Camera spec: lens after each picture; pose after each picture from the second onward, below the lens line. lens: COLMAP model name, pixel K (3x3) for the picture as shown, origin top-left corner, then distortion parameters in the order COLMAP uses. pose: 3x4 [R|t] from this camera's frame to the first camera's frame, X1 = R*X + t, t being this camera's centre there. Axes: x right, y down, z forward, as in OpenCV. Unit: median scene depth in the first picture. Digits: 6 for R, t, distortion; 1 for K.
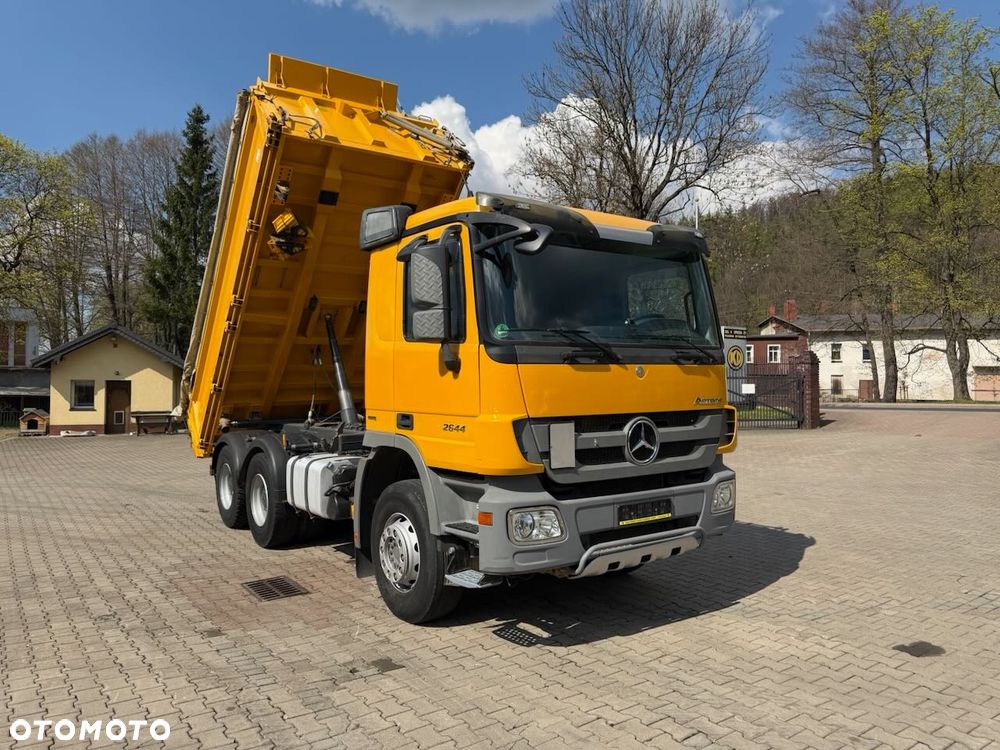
lens RADIAL K [[710.7, 0, 499.6], [0, 710.7, 345.8], [0, 0, 1]] dist [0.003560, -0.001092]
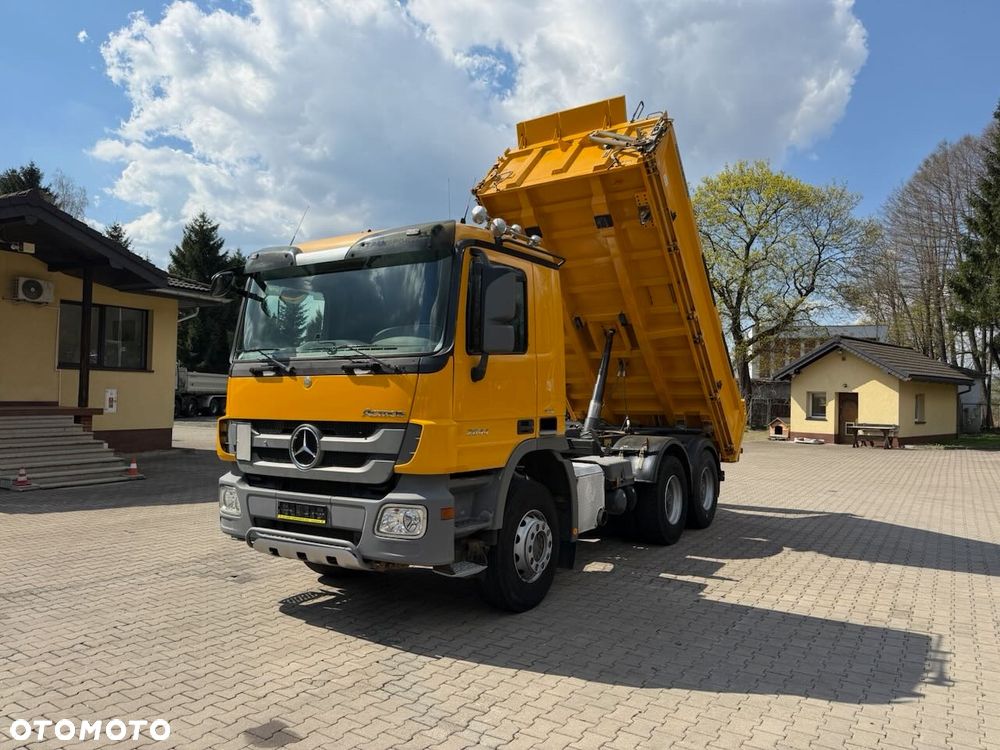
lens RADIAL K [[708.1, 0, 500.0], [0, 708.1, 375.0], [0, 0, 1]] dist [0.041498, -0.056738]
pose [[0.355934, -0.019667, -0.934304, 1.326927], [0.041631, 0.999120, -0.005171, 0.043187], [0.933583, -0.037056, 0.356439, 0.905587]]
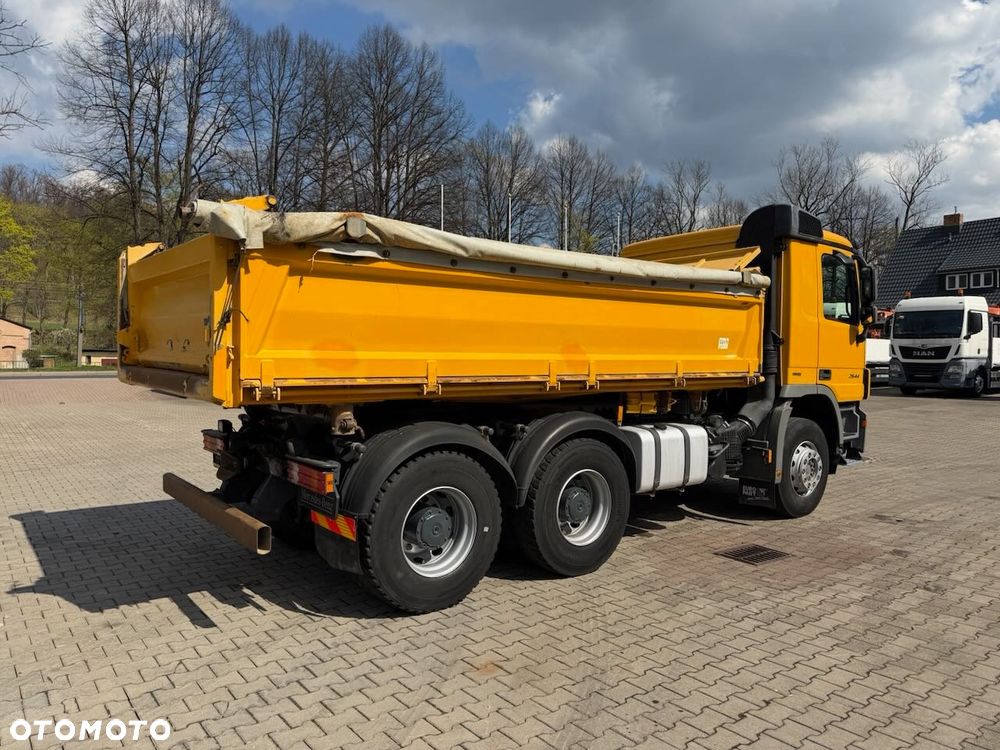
lens RADIAL K [[713.0, 0, 497.6], [0, 713.0, 362.1], [0, 0, 1]] dist [0.009493, -0.006673]
pose [[-0.034127, 0.001232, 0.999417, -1.652305], [-0.069925, 0.997546, -0.003617, 0.140811], [-0.996968, -0.070007, -0.033957, 1.813590]]
